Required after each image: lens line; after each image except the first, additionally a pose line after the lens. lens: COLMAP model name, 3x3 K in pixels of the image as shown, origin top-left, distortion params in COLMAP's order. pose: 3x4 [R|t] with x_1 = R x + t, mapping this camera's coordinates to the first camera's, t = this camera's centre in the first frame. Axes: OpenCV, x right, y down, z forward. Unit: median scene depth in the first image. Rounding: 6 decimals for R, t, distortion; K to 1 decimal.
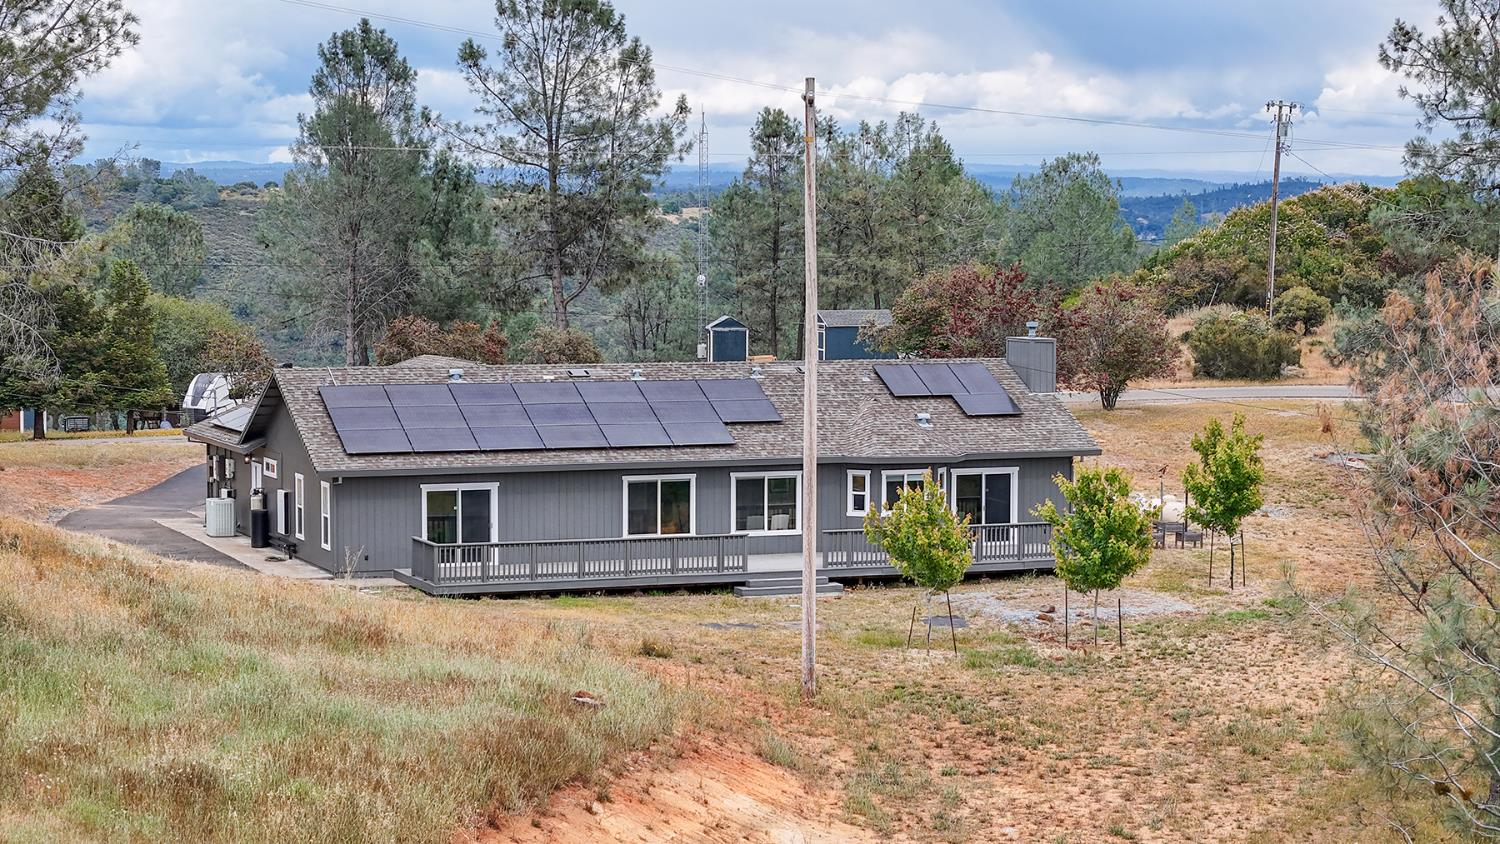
lens RADIAL K [[3023.4, 0, 750.0], [0, 3023.4, 422.0], [0, 0, 1]] dist [-0.192945, 0.195003]
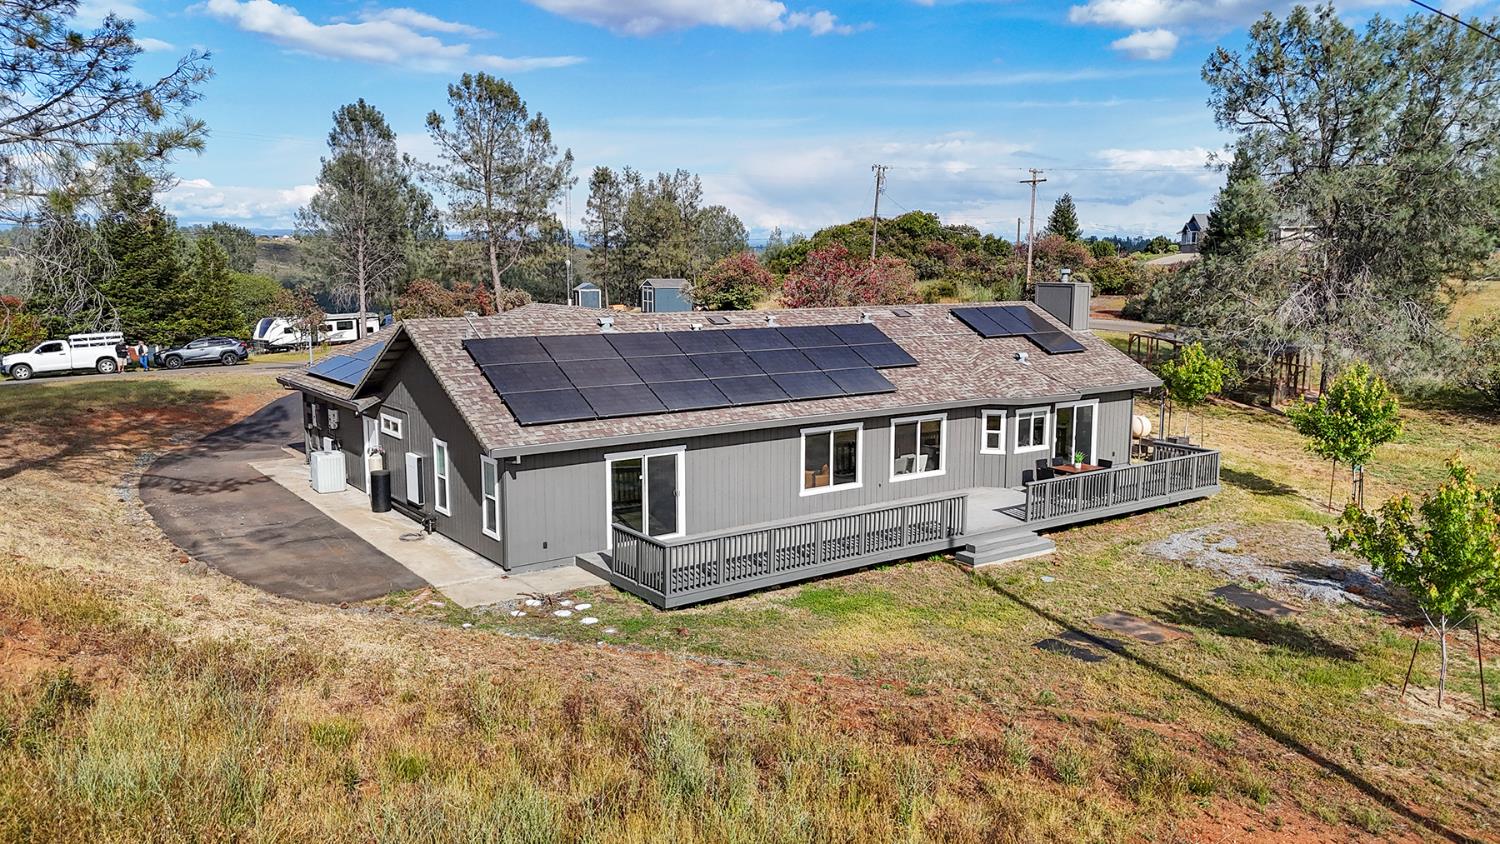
lens RADIAL K [[1107.8, 0, 751.4], [0, 1107.8, 416.1], [0, 0, 1]] dist [0.071407, -0.057610]
pose [[0.971190, -0.034700, 0.235767, -0.122516], [0.016280, 0.996692, 0.079628, -0.012385], [-0.237750, -0.073496, 0.968542, 0.591408]]
